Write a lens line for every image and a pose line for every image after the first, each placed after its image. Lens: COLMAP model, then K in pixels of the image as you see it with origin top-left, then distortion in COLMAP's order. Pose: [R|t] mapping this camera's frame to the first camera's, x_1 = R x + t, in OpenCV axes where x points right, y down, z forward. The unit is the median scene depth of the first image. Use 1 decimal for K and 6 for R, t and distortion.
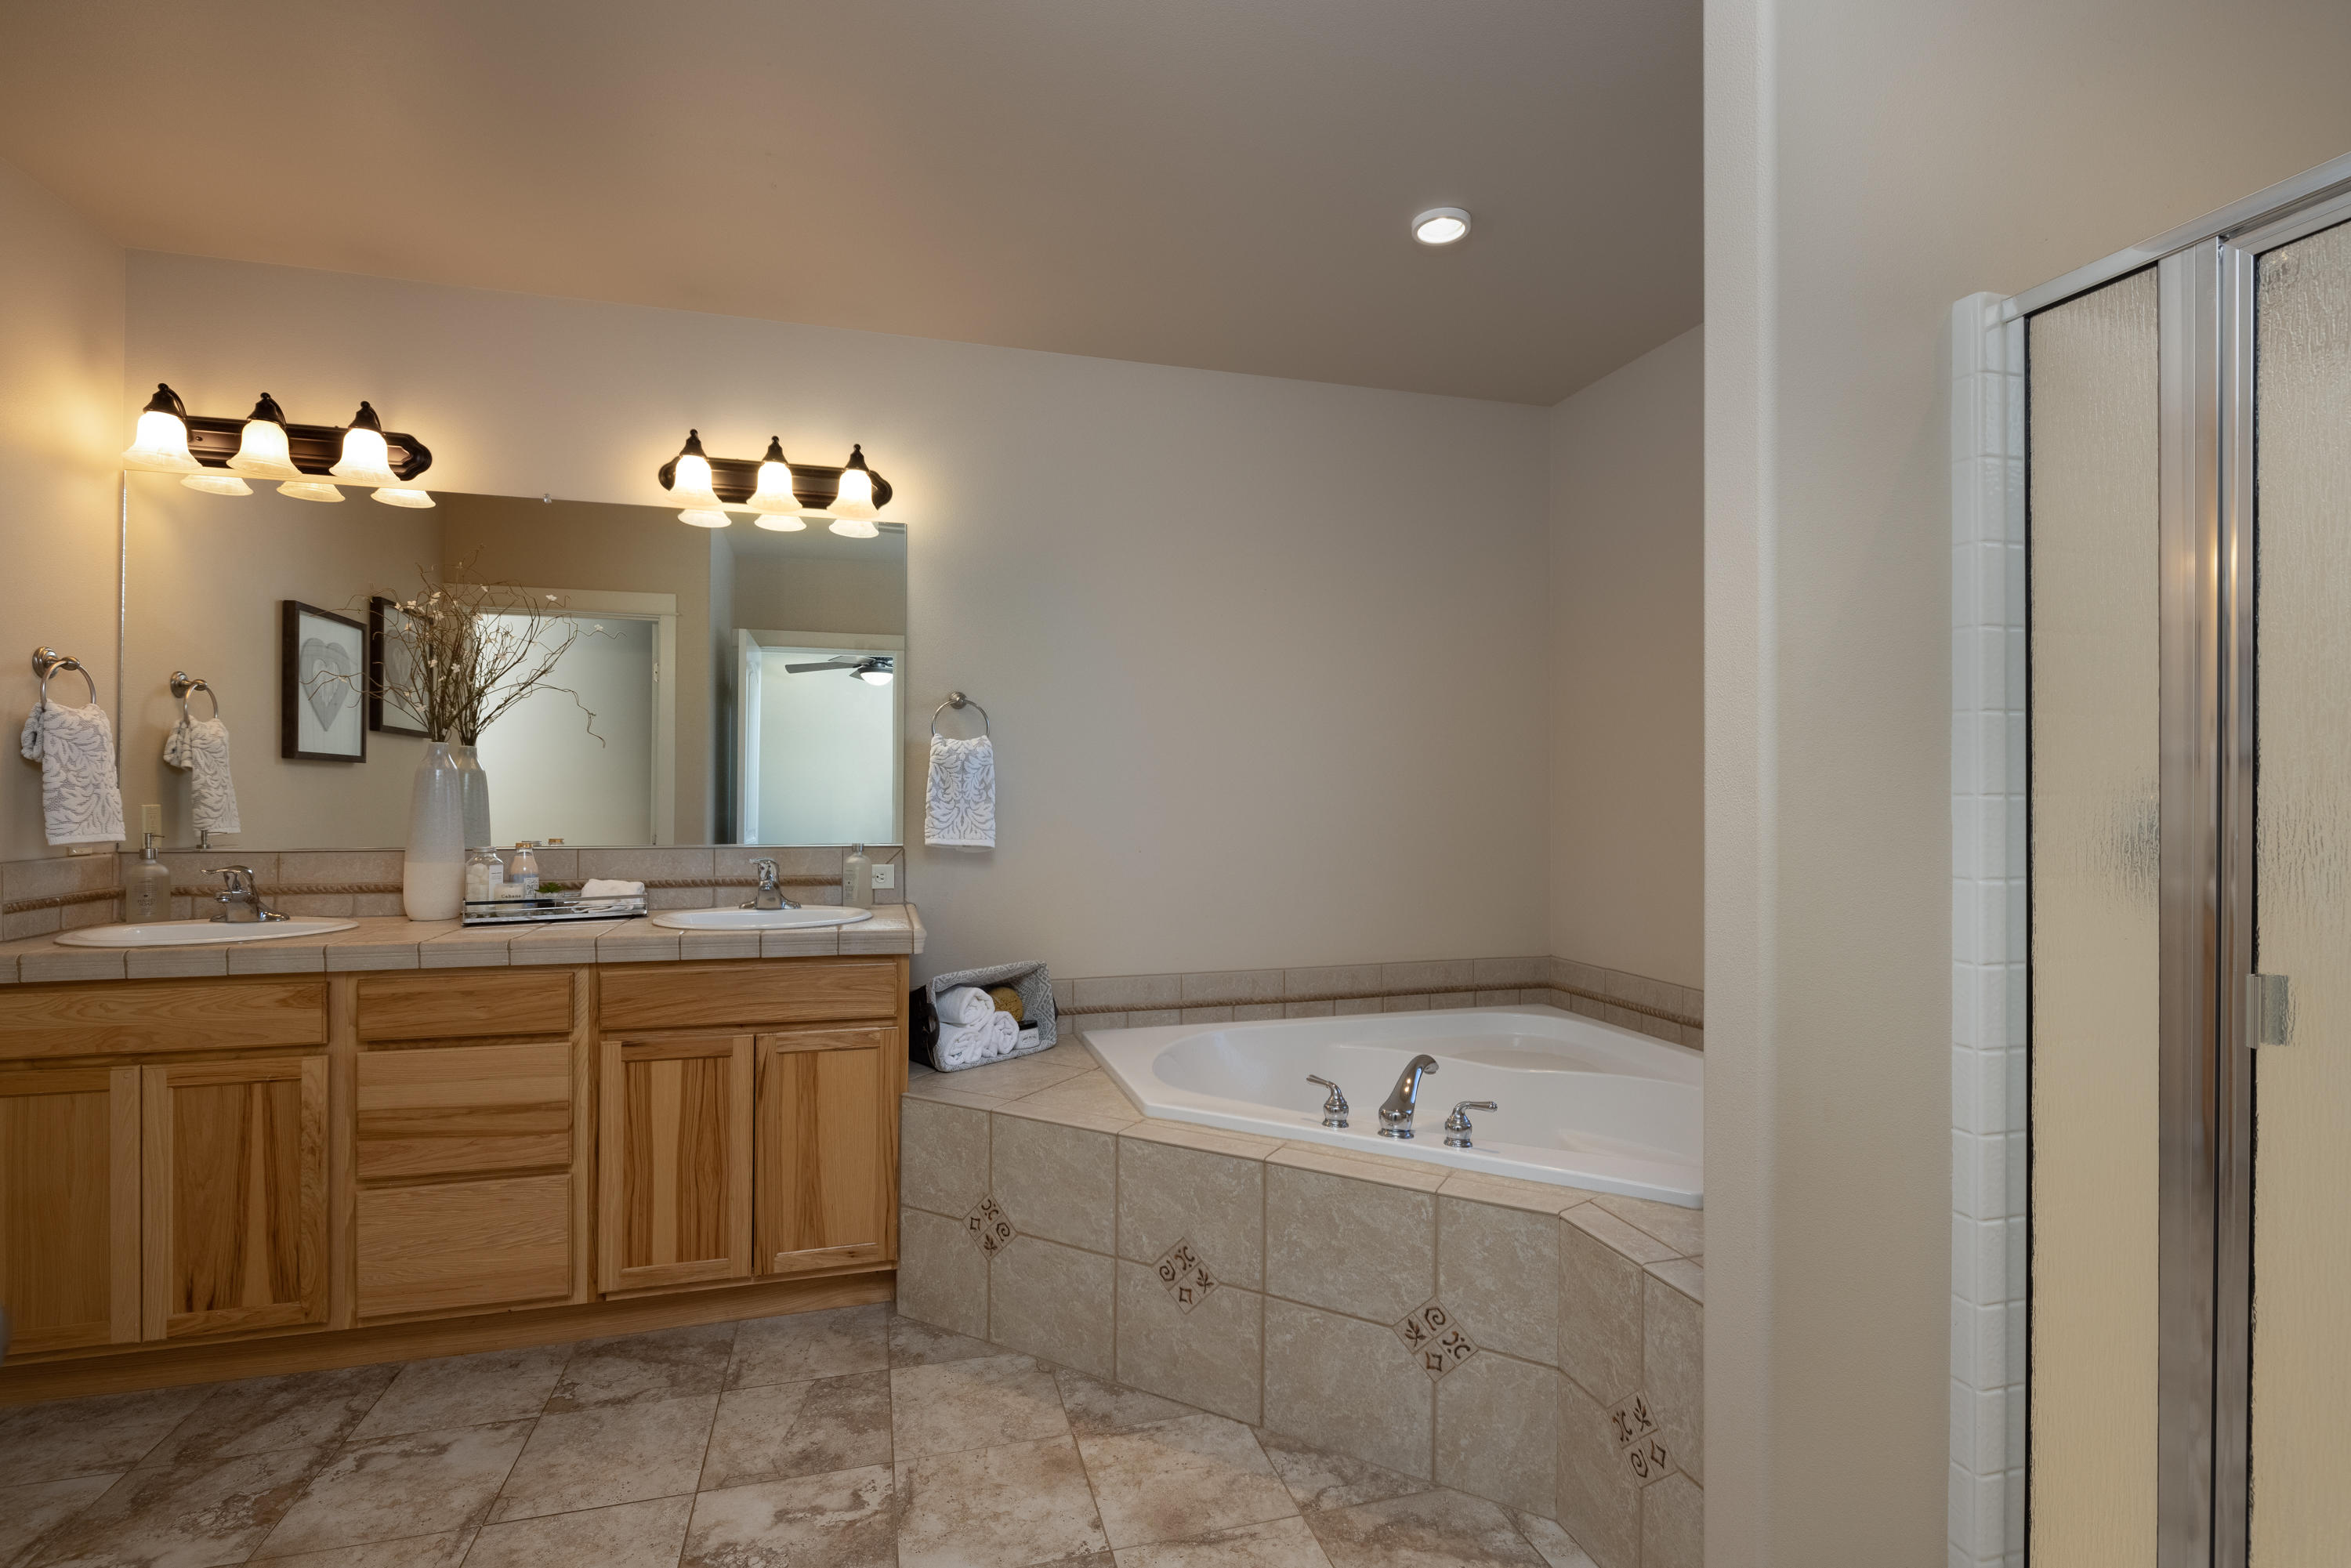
lens RADIAL K [[1047.0, 0, 1172.8], [0, 1047.0, 796.2], [0, 0, 1]] dist [-0.007865, -0.000240]
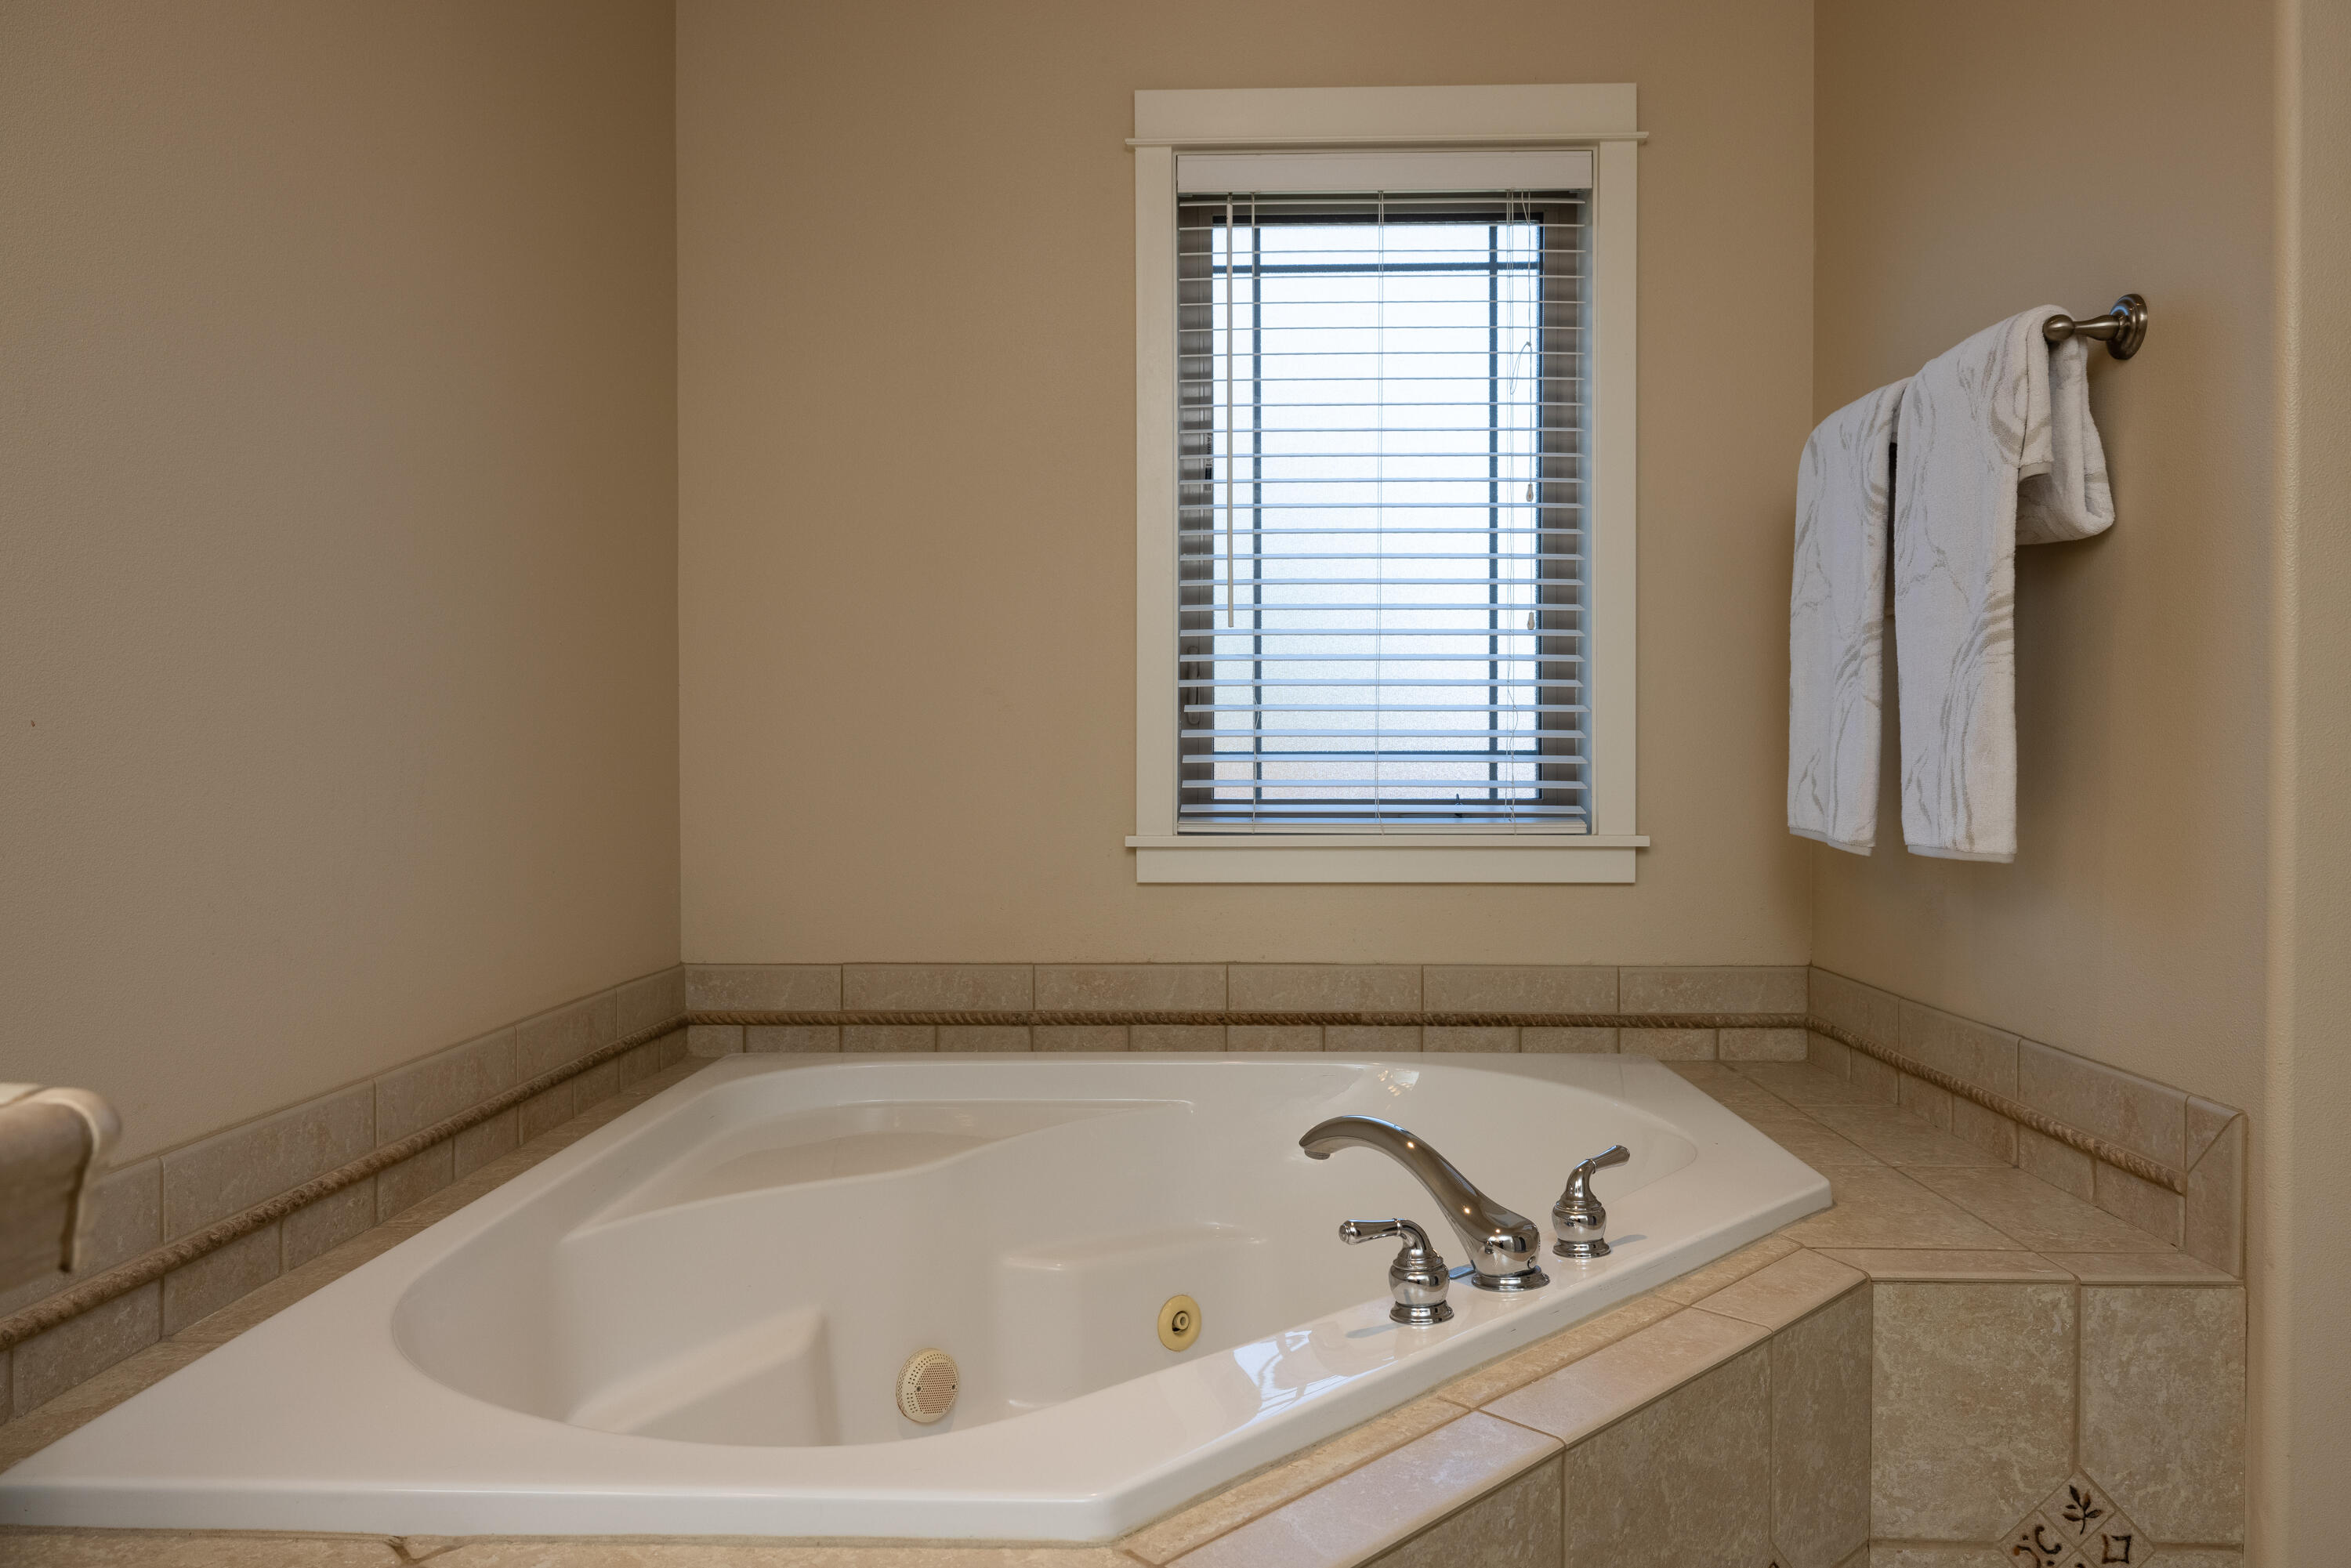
lens RADIAL K [[1535.5, 0, 1176.5], [0, 1535.5, 775.2], [0, 0, 1]] dist [0.008175, -0.000557]
pose [[0.293219, -0.005699, 0.956028, -0.613550], [-0.002704, 0.999973, 0.006791, 0.123053], [-0.956042, -0.004576, 0.293195, 1.209931]]
